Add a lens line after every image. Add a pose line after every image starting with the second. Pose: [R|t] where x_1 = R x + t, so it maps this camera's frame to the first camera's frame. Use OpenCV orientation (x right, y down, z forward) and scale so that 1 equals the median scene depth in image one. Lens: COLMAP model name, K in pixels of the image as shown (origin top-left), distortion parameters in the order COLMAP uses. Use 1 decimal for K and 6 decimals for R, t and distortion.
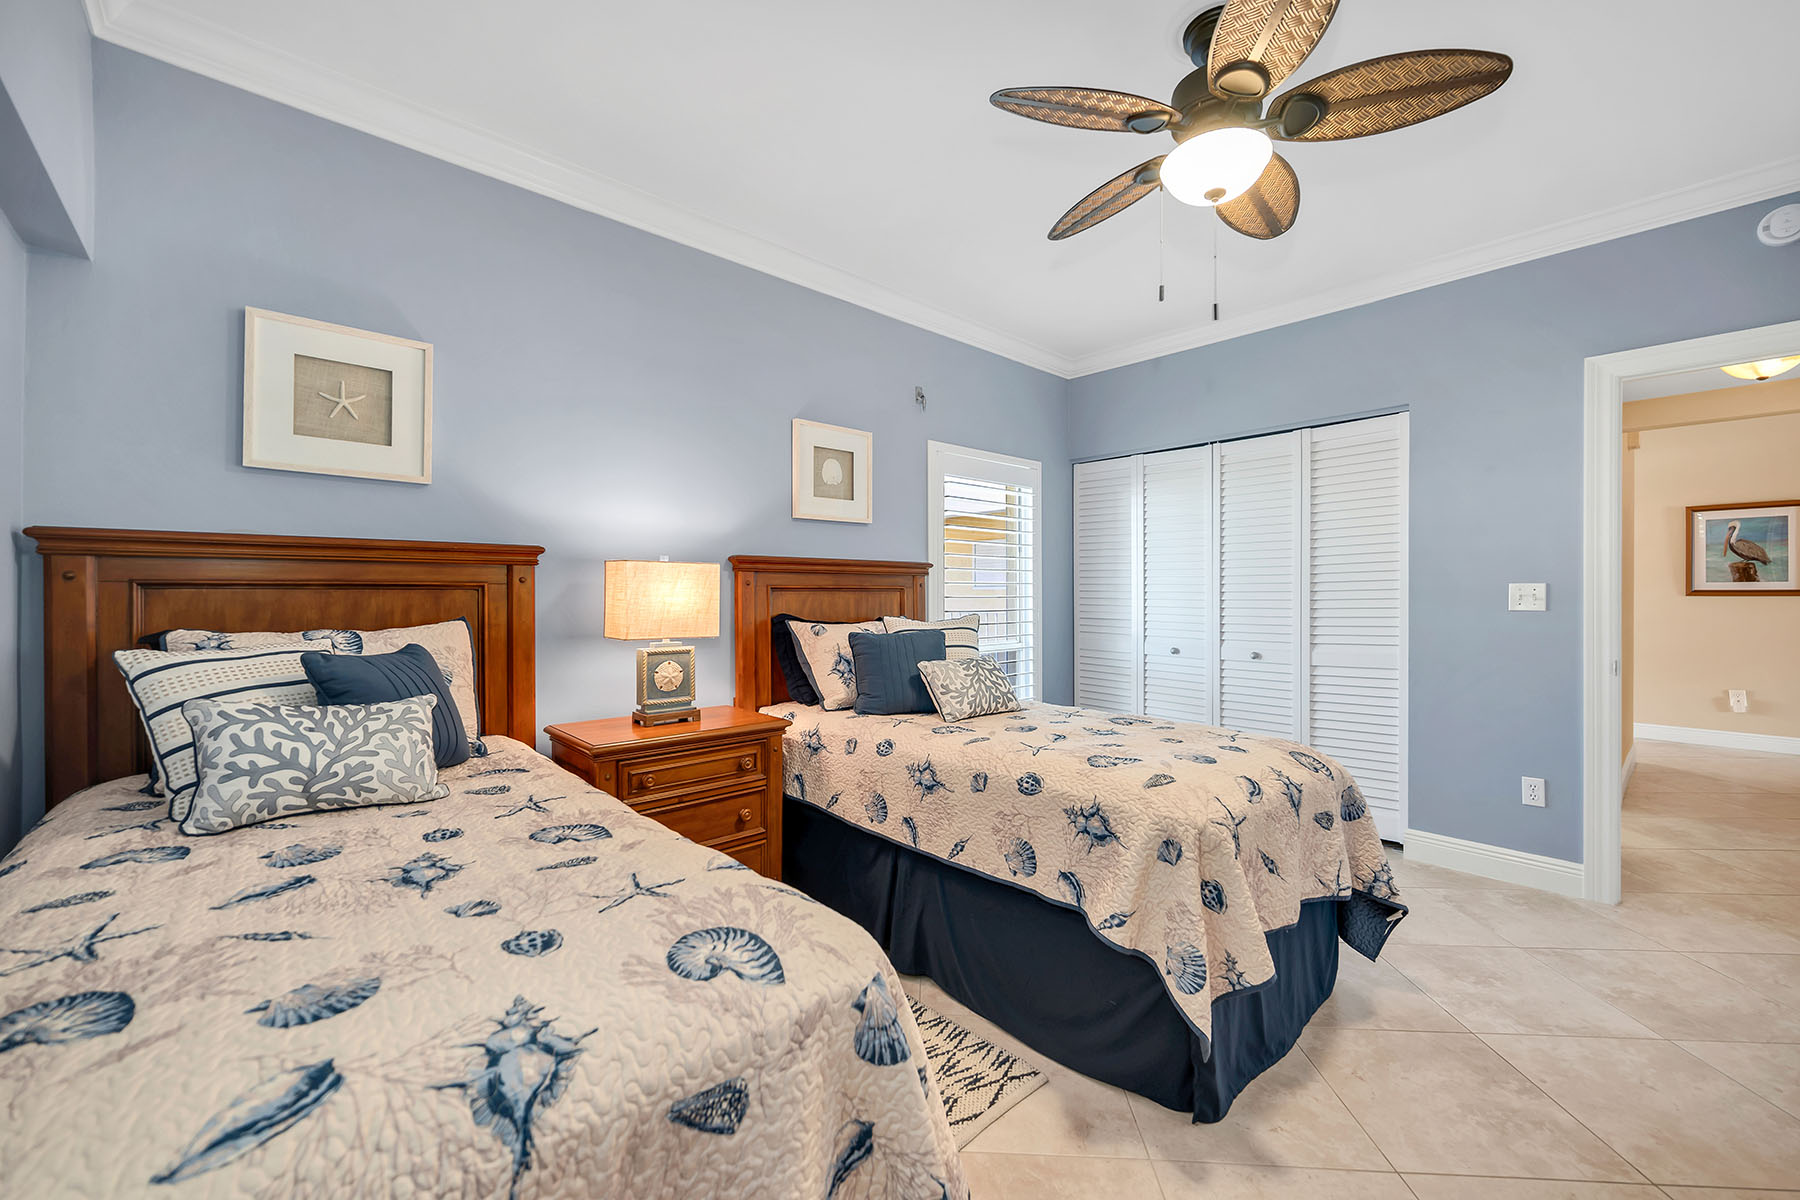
lens RADIAL K [[735.0, 0, 906.8], [0, 735.0, 594.5], [0, 0, 1]] dist [-0.001581, -0.000173]
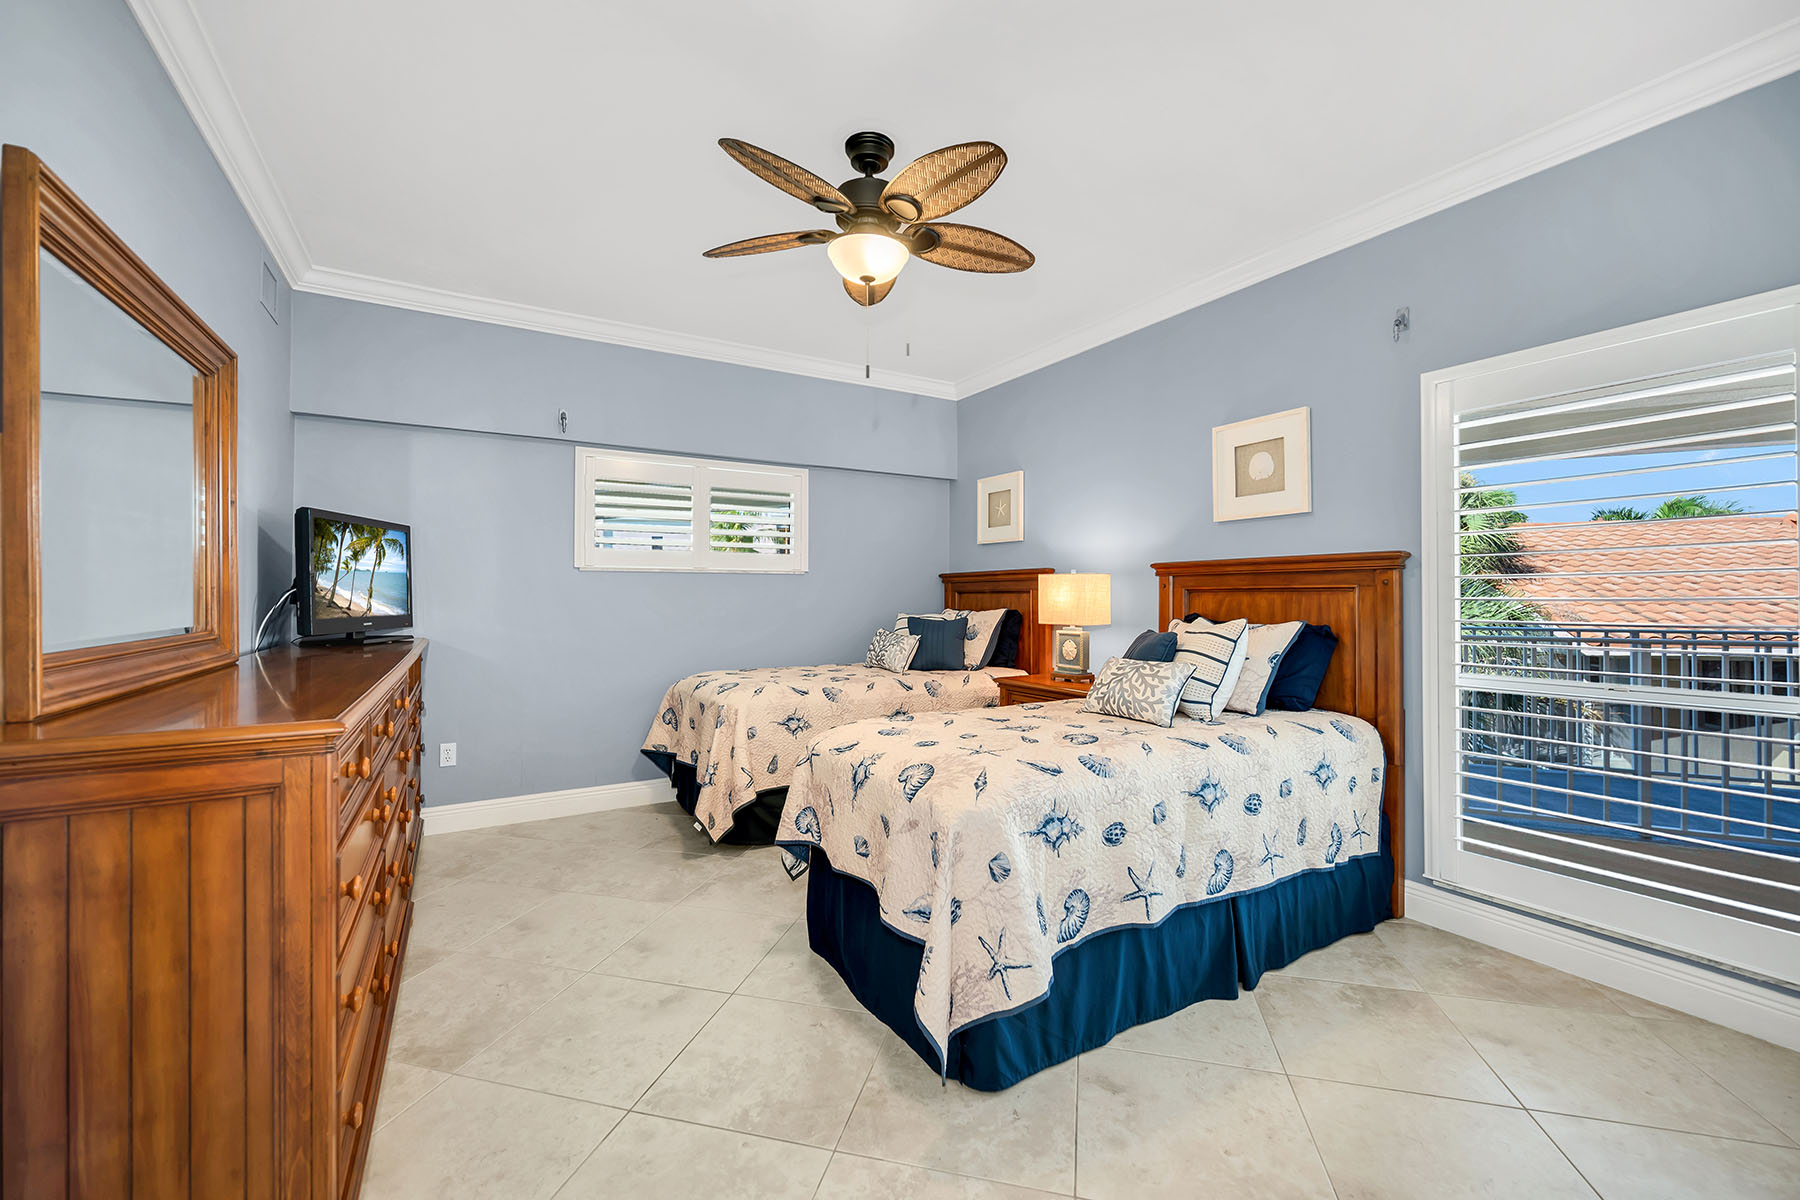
lens RADIAL K [[735.0, 0, 906.8], [0, 735.0, 594.5], [0, 0, 1]] dist [-0.001581, -0.000173]
pose [[-0.207448, -0.001853, -0.978244, 0.971234], [0.002794, 0.999993, -0.002487, 0.000377], [0.978242, -0.003249, -0.207442, 0.789090]]
